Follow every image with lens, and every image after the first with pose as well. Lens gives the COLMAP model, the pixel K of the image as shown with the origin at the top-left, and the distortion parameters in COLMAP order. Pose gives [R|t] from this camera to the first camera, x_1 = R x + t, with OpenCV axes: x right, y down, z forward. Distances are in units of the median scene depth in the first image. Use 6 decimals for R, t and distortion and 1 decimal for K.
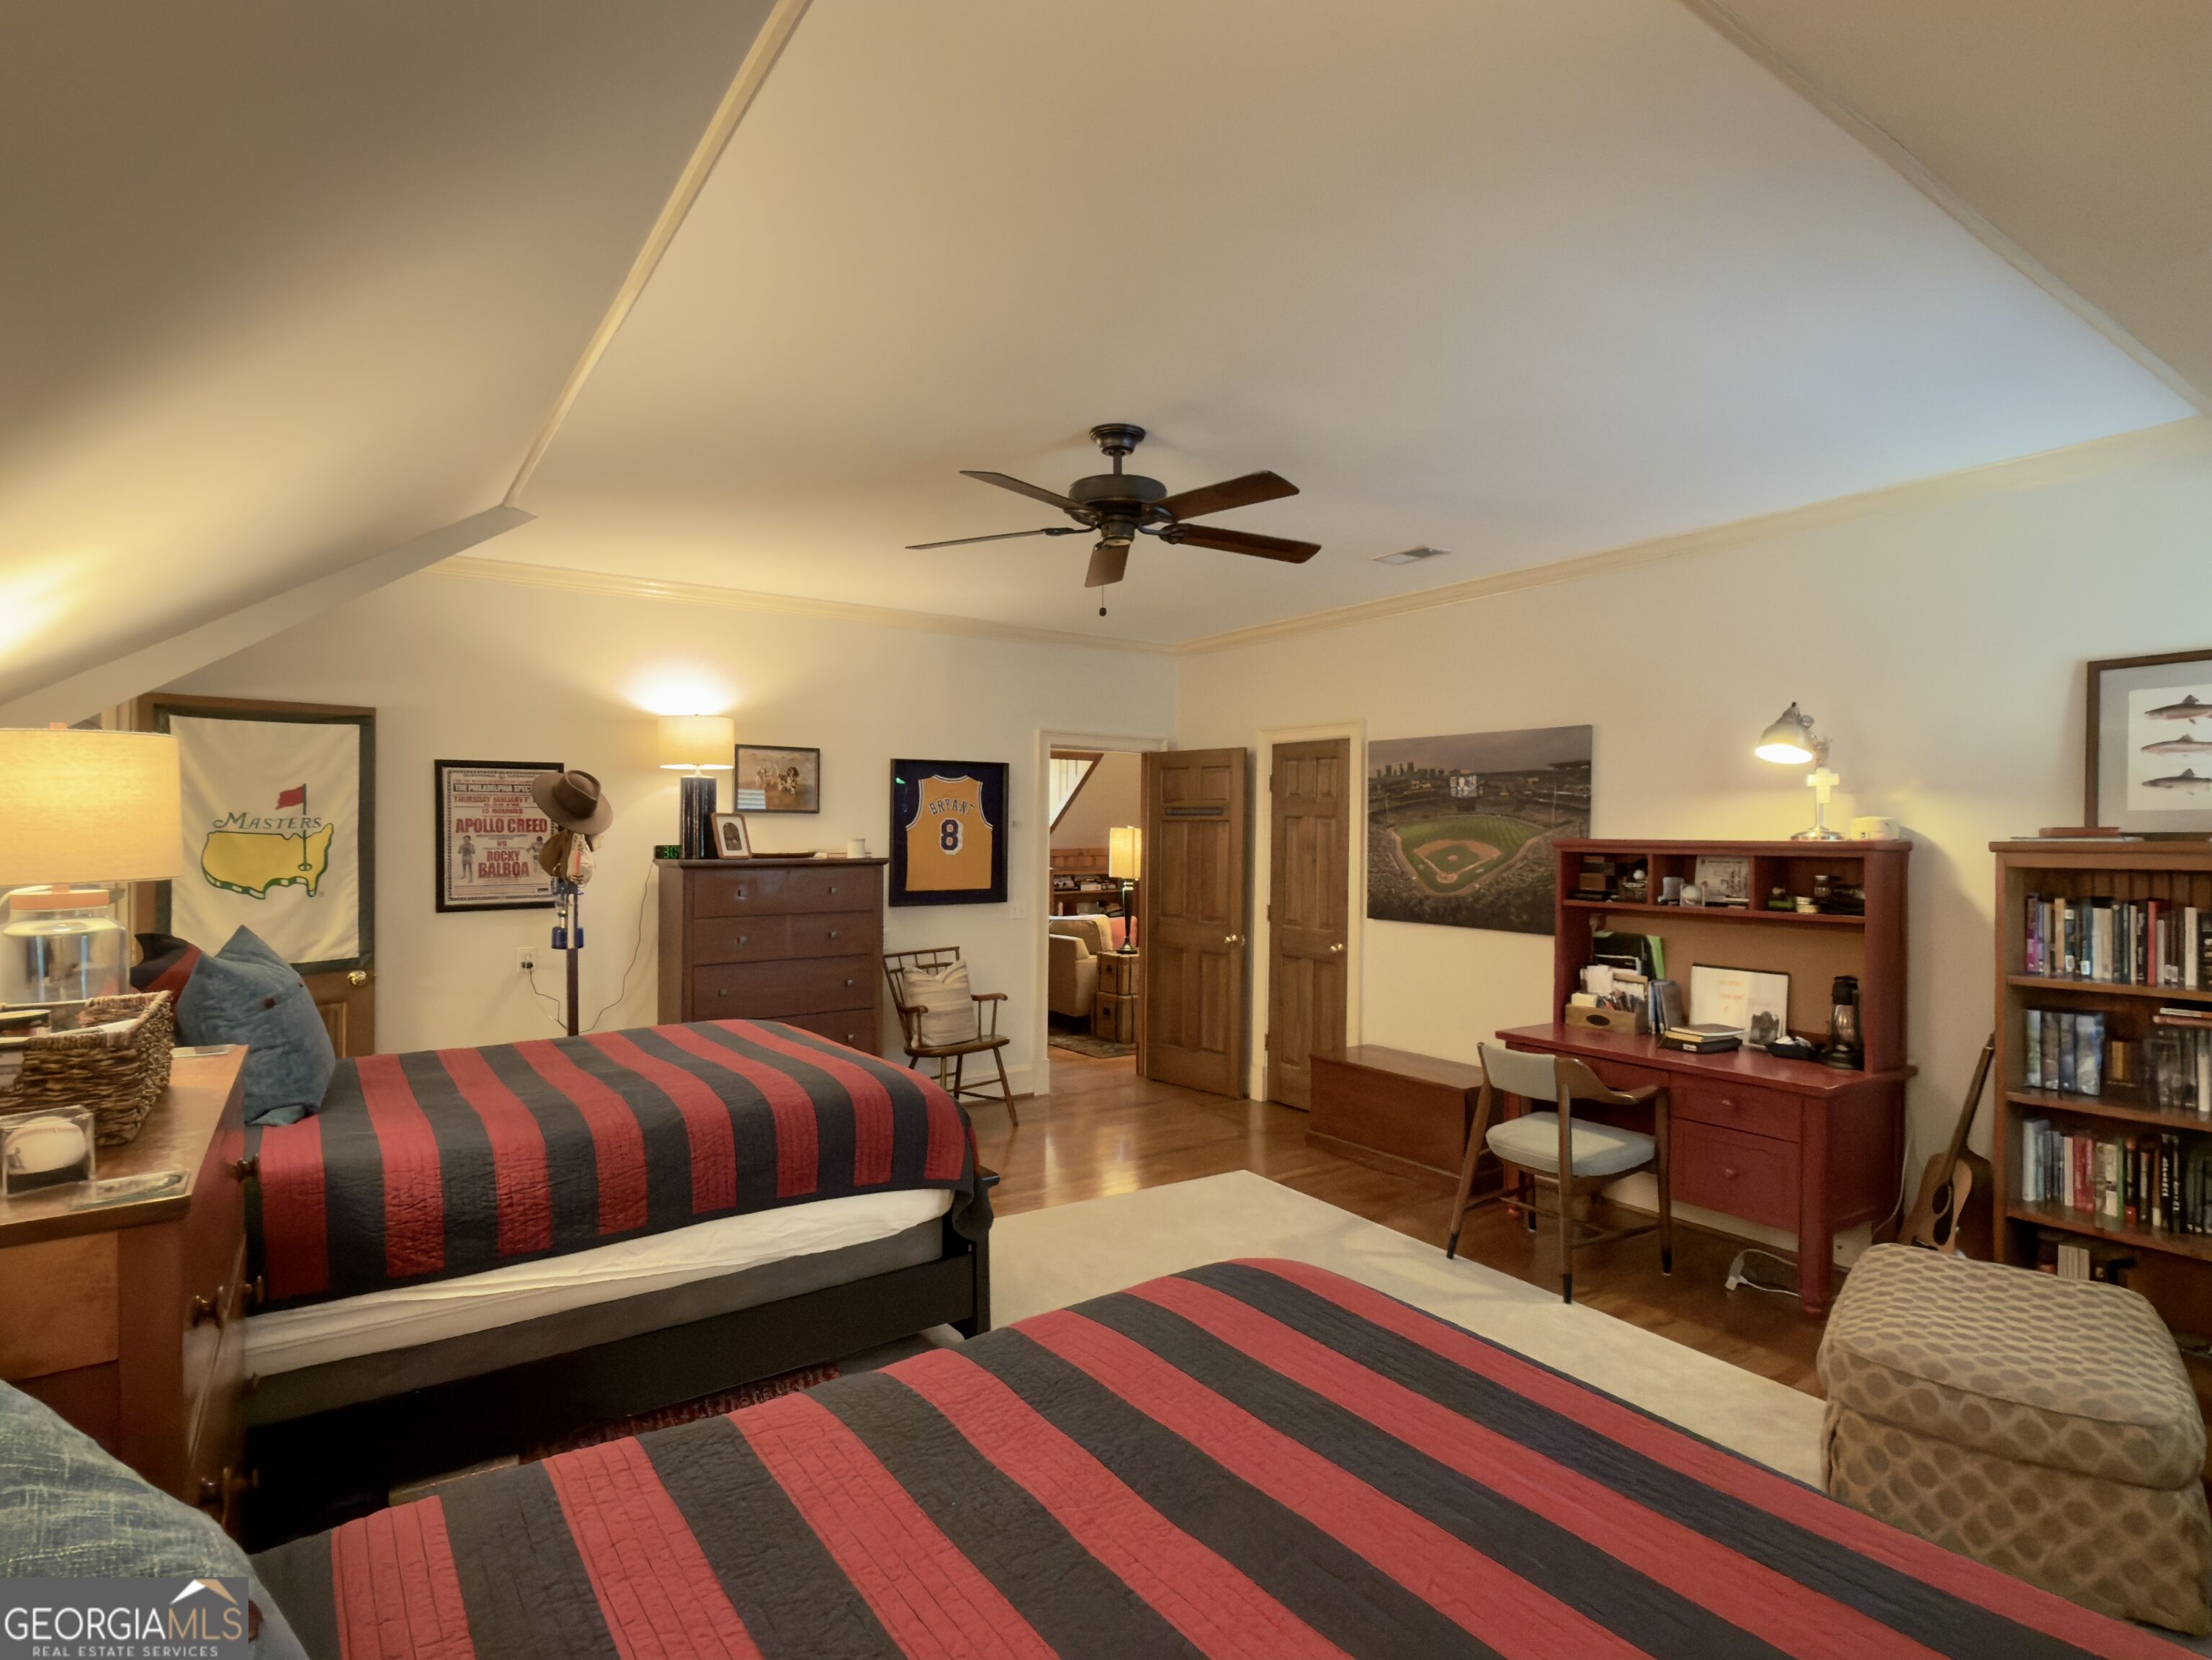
lens RADIAL K [[1124.7, 0, 1090.9], [0, 1124.7, 836.6], [0, 0, 1]] dist [-0.000364, 0.000321]
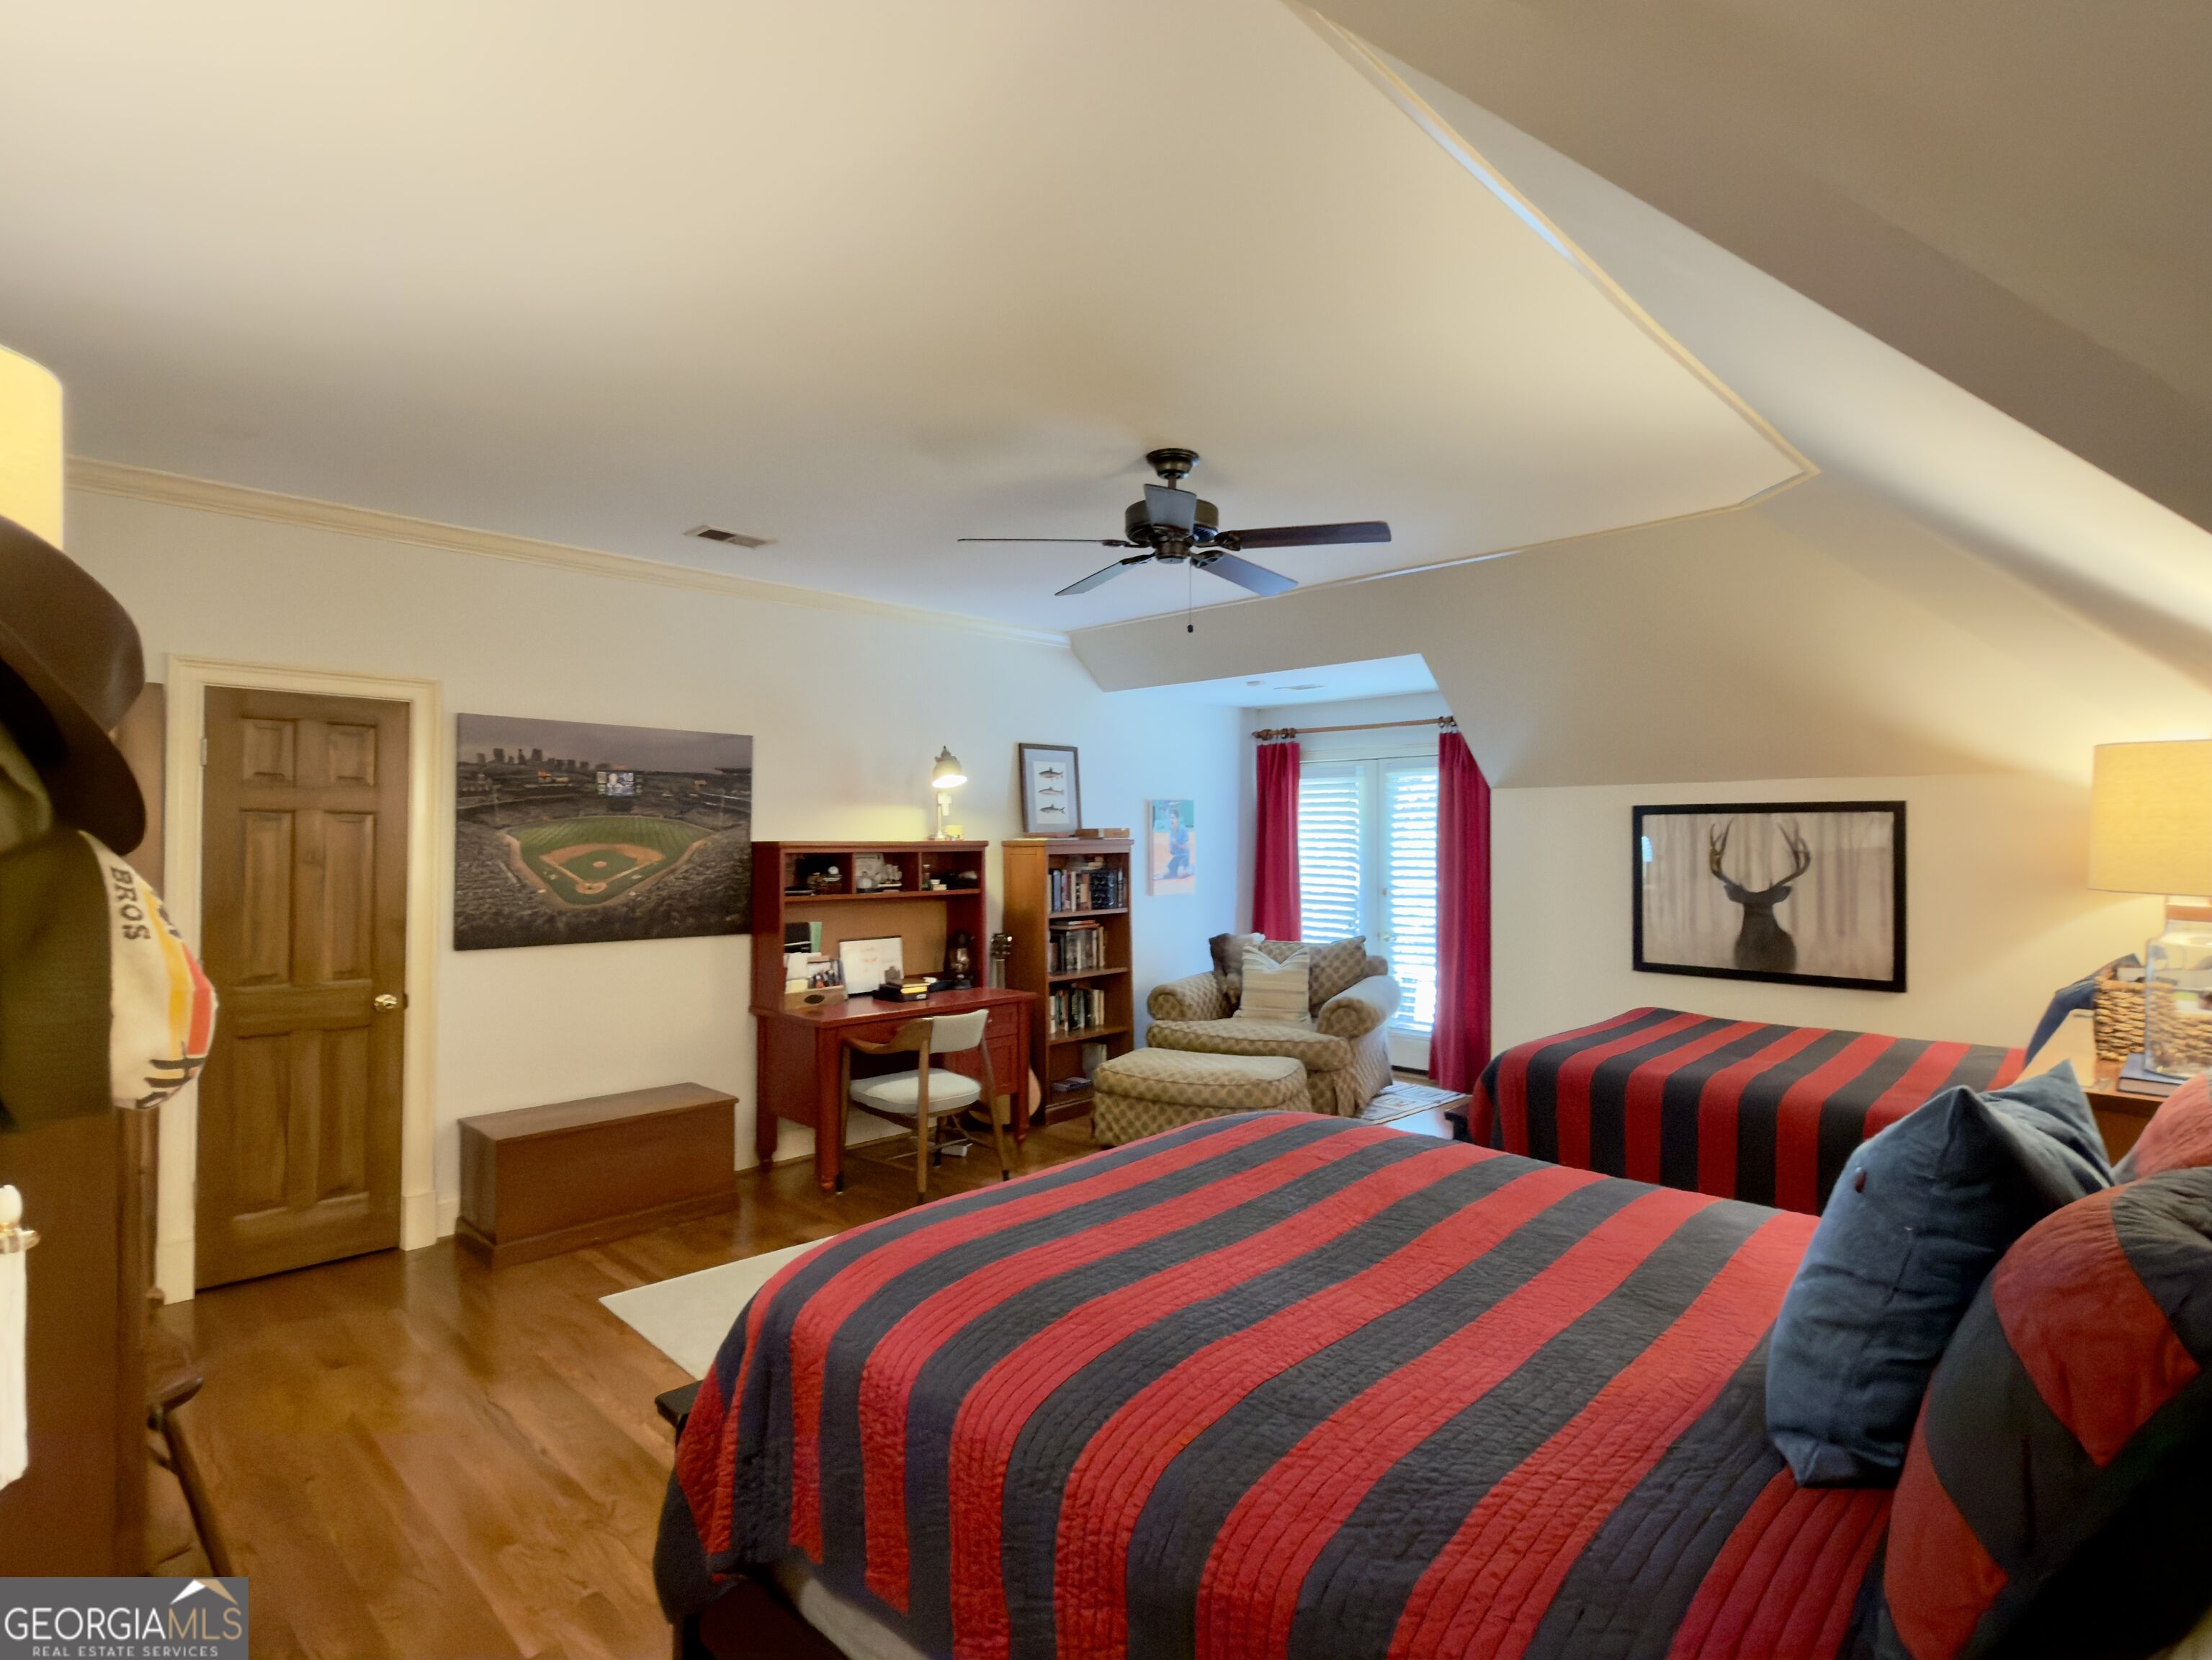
lens RADIAL K [[1124.7, 0, 1107.4], [0, 1124.7, 827.1], [0, 0, 1]] dist [-0.000364, 0.000321]
pose [[-0.200604, 0.006483, 0.979651, -0.635448], [0.003883, 0.999976, -0.005823, -0.003528], [-0.979665, 0.002636, -0.200624, 0.814191]]
